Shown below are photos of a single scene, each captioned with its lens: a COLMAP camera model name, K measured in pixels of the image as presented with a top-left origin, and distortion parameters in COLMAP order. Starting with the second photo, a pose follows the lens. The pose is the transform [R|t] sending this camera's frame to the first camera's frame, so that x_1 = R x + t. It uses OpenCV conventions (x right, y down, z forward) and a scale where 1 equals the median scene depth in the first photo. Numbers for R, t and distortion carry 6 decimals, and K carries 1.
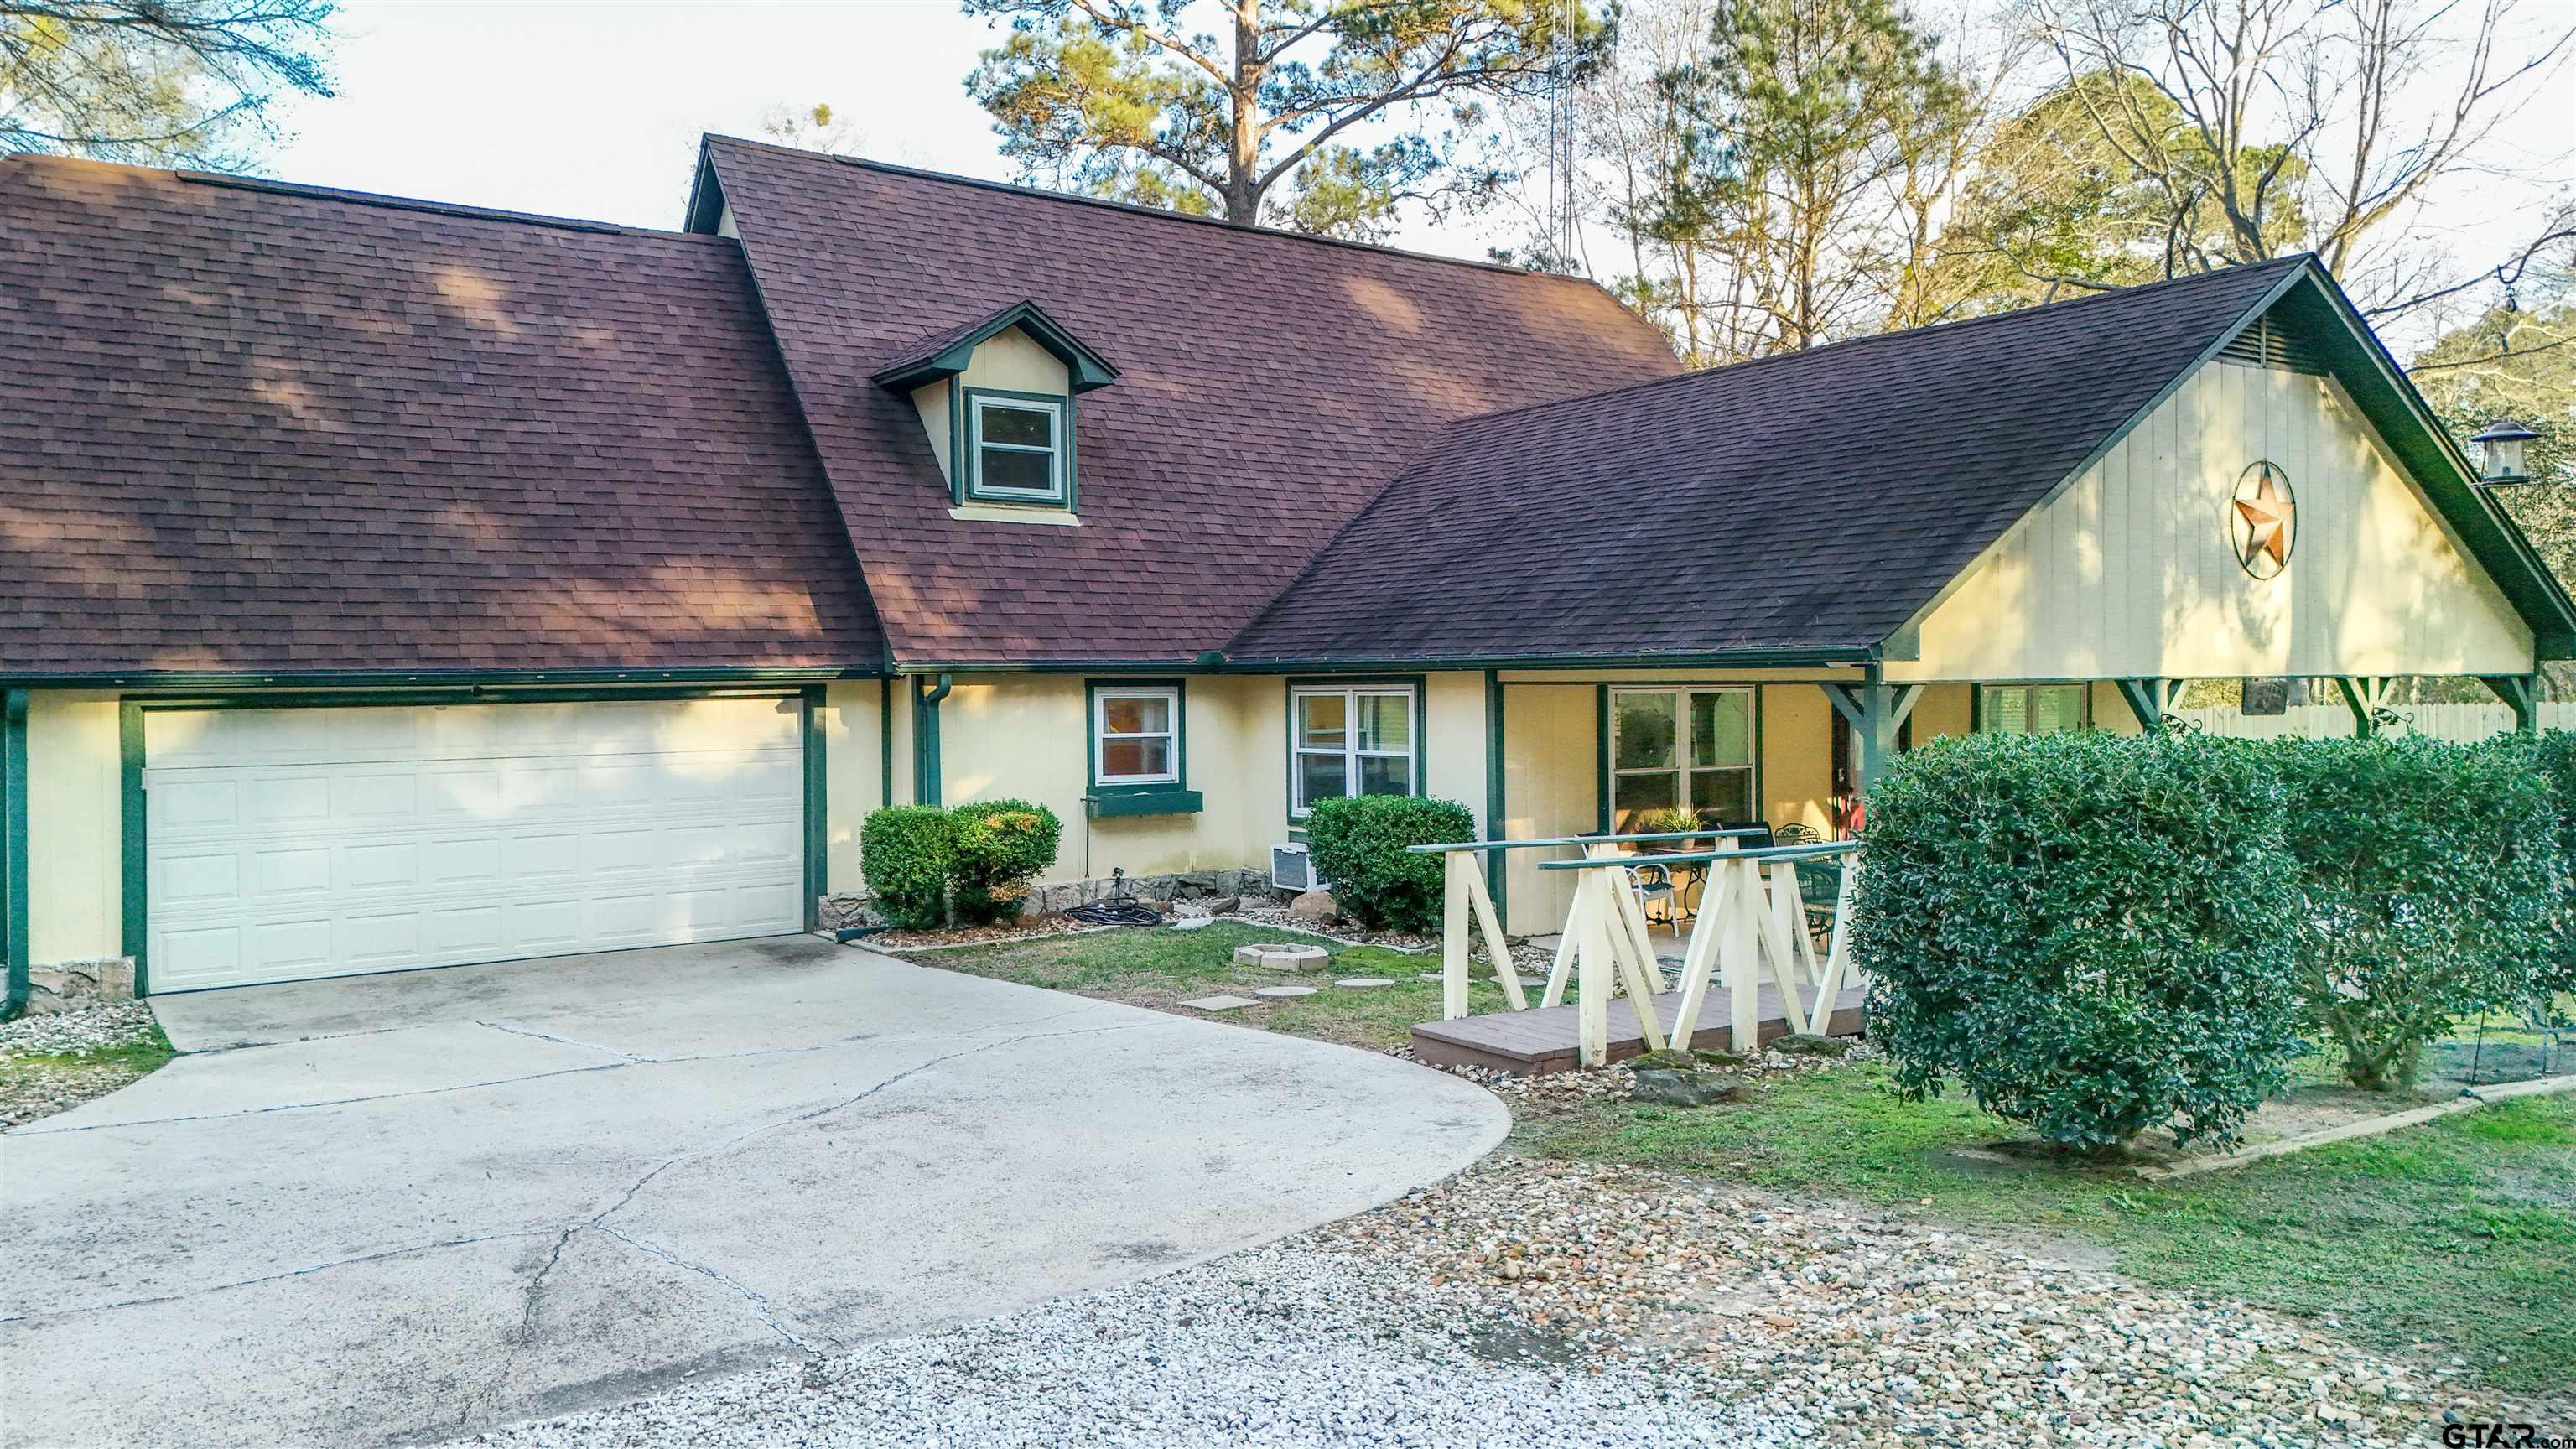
lens RADIAL K [[1892.1, 0, 1272.0], [0, 1892.1, 706.7], [0, 0, 1]] dist [0.061319, -0.017579]
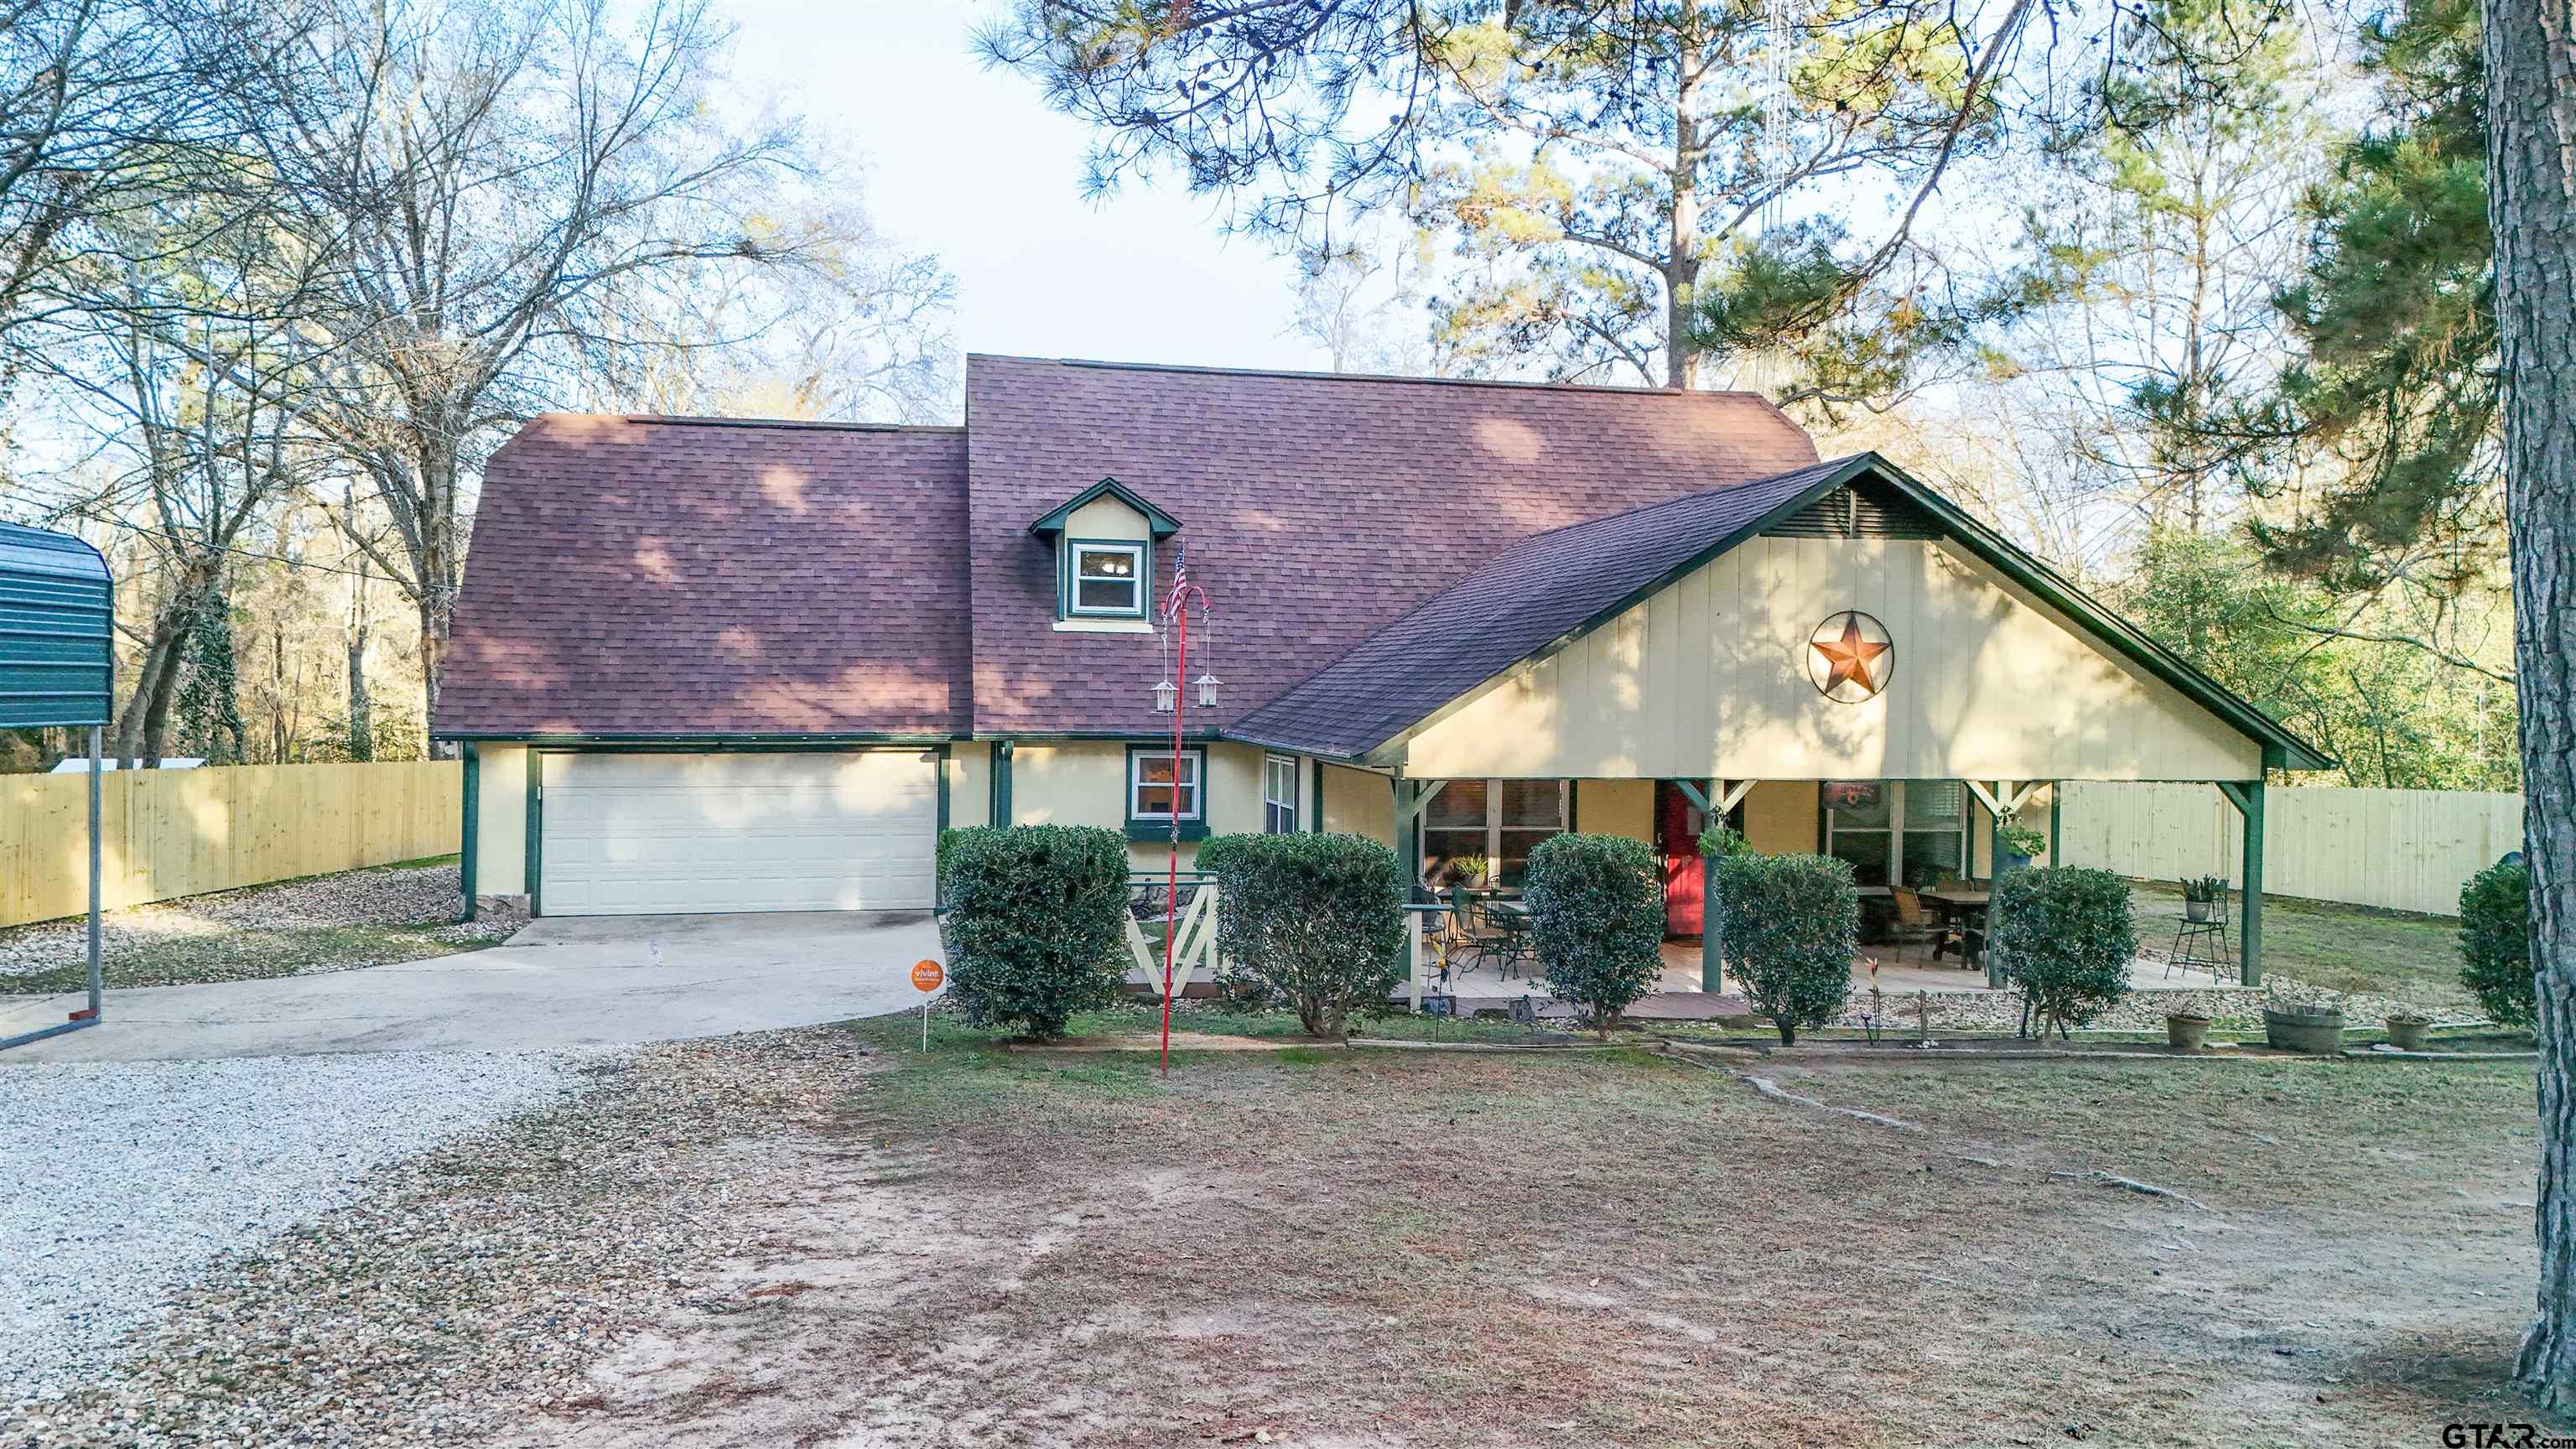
lens RADIAL K [[1957.0, 0, 1315.6], [0, 1957.0, 728.7], [0, 0, 1]] dist [0.104501, 0.002427]
pose [[0.916753, 0.029145, -0.398391, 0.623455], [-0.024628, 0.999561, 0.016452, -0.054584], [0.398695, -0.005271, 0.917068, -0.298537]]
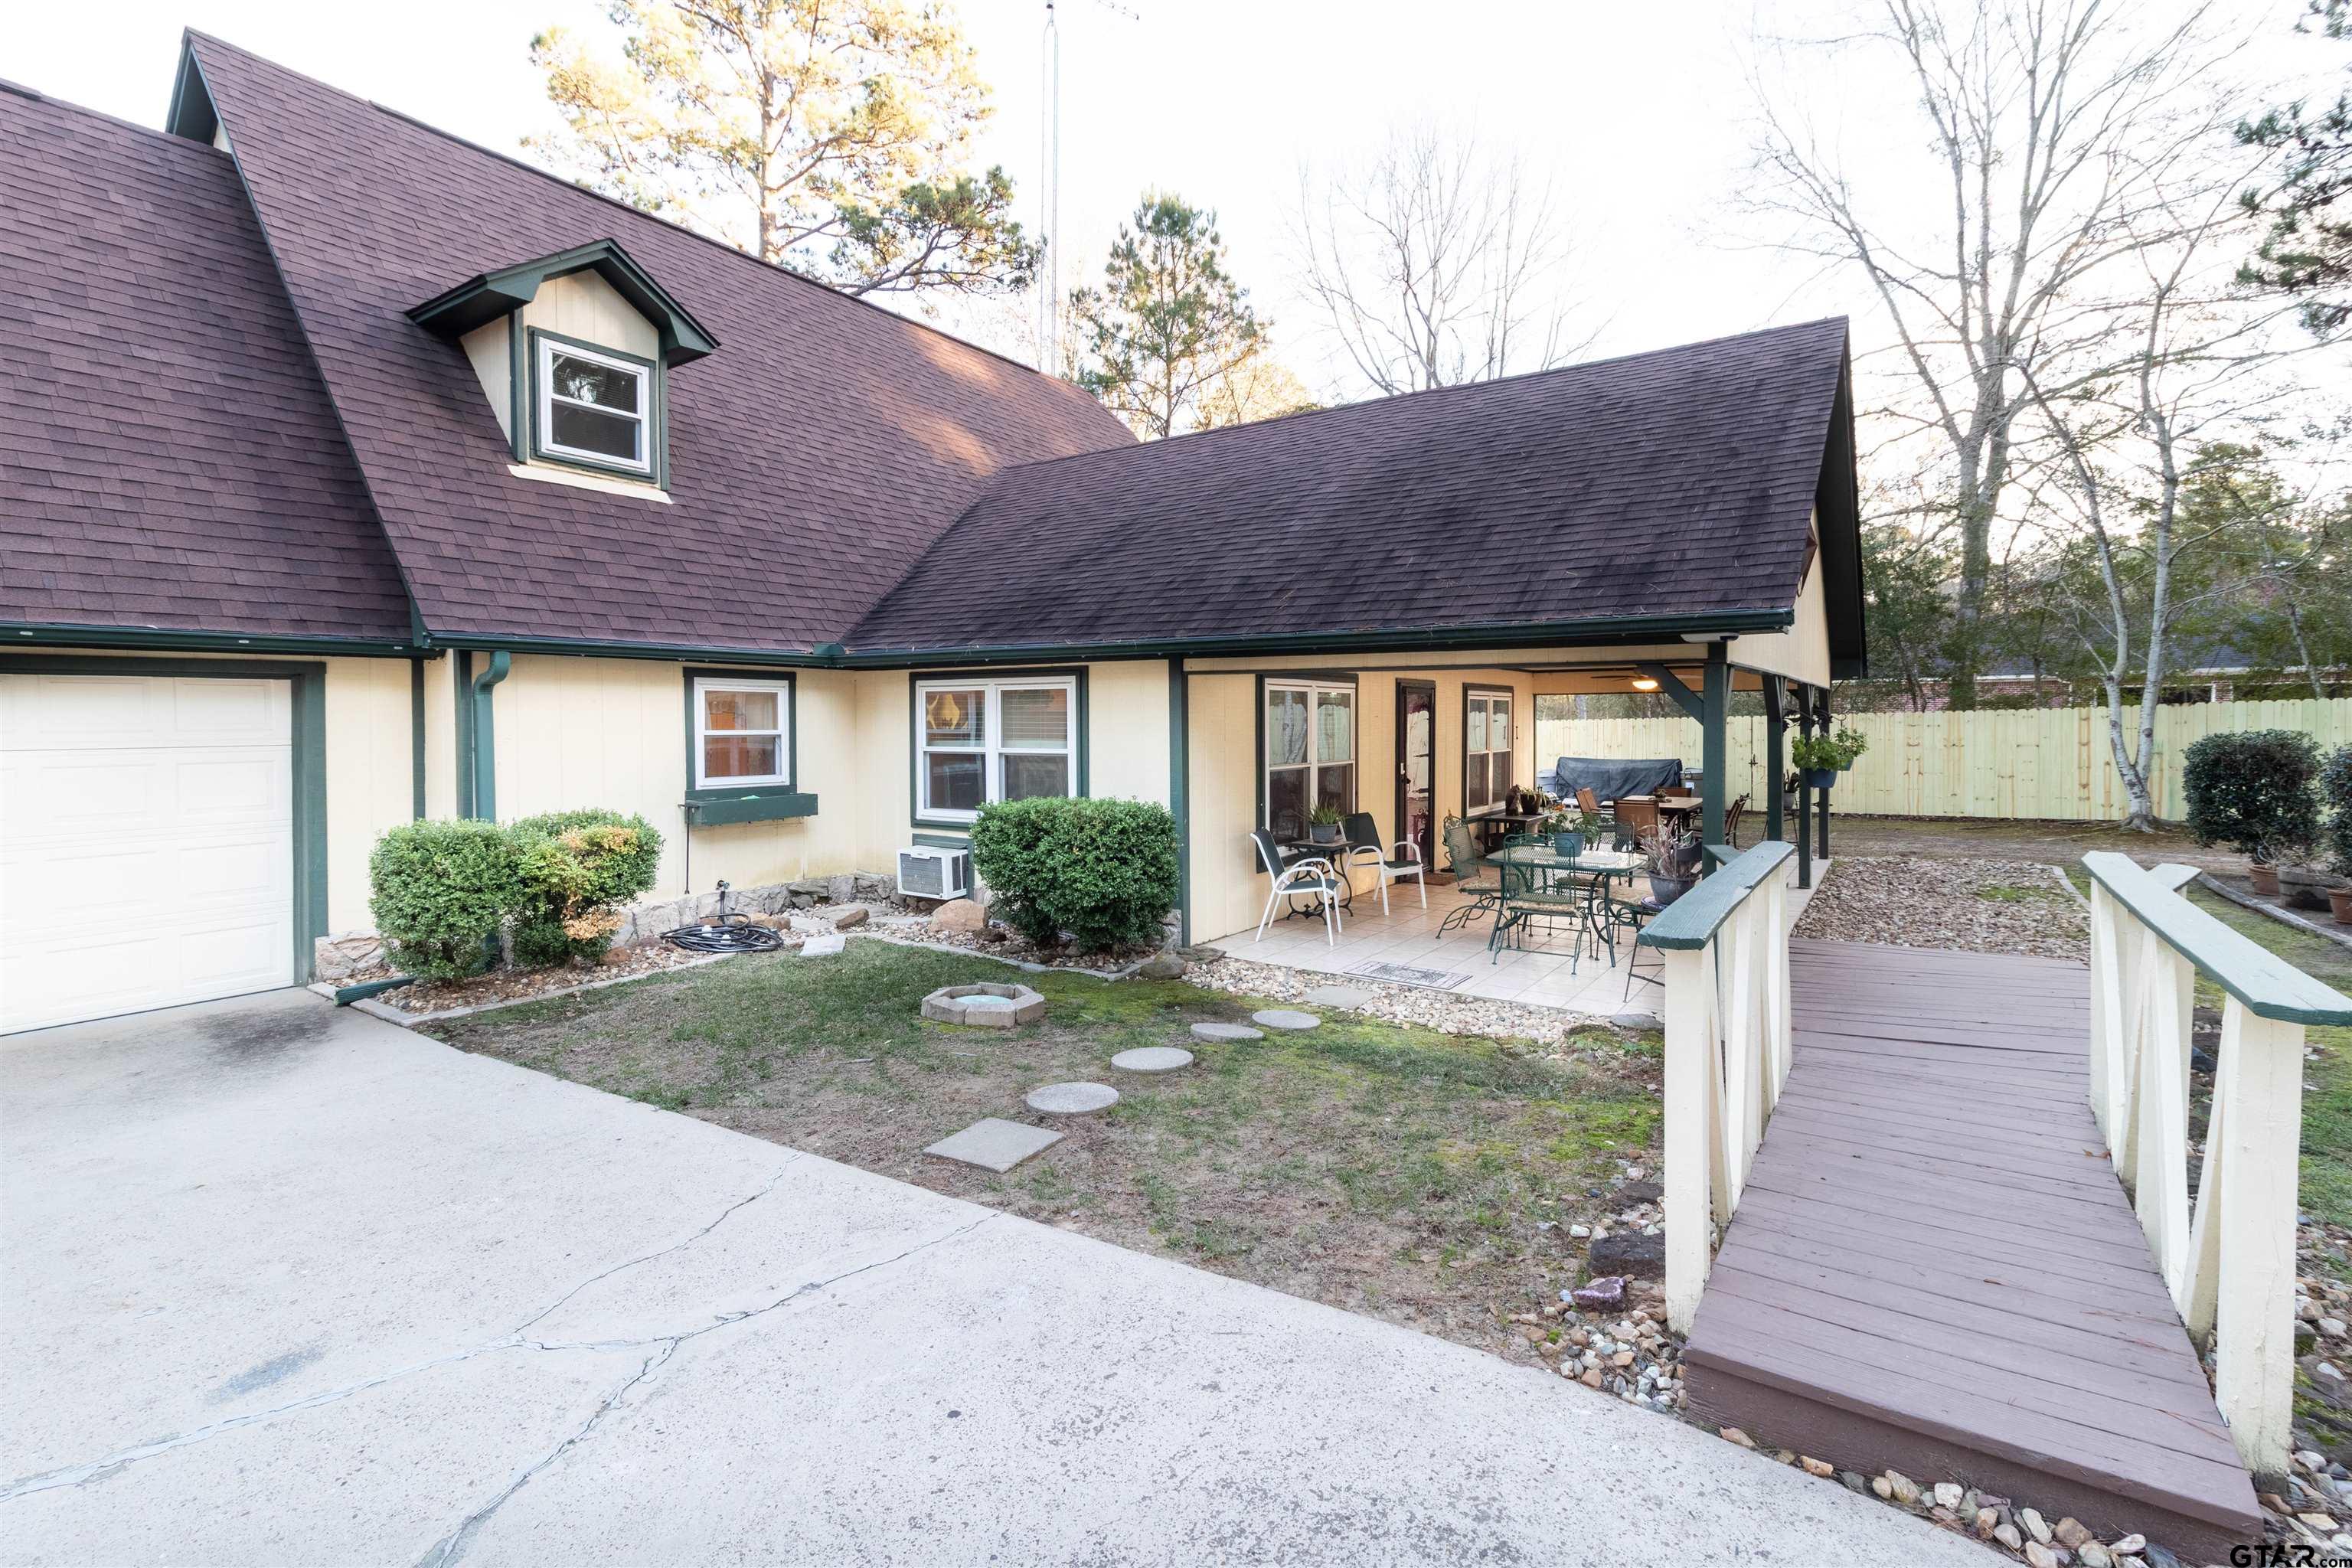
lens RADIAL K [[1096.7, 0, 1141.4], [0, 1096.7, 740.7], [0, 0, 1]] dist [-0.000886, 0.002622]
pose [[0.939687, 0.001373, 0.342032, -0.073461], [-0.003555, 0.999977, 0.005752, 0.015486], [-0.342016, -0.006622, 0.939671, 0.450864]]
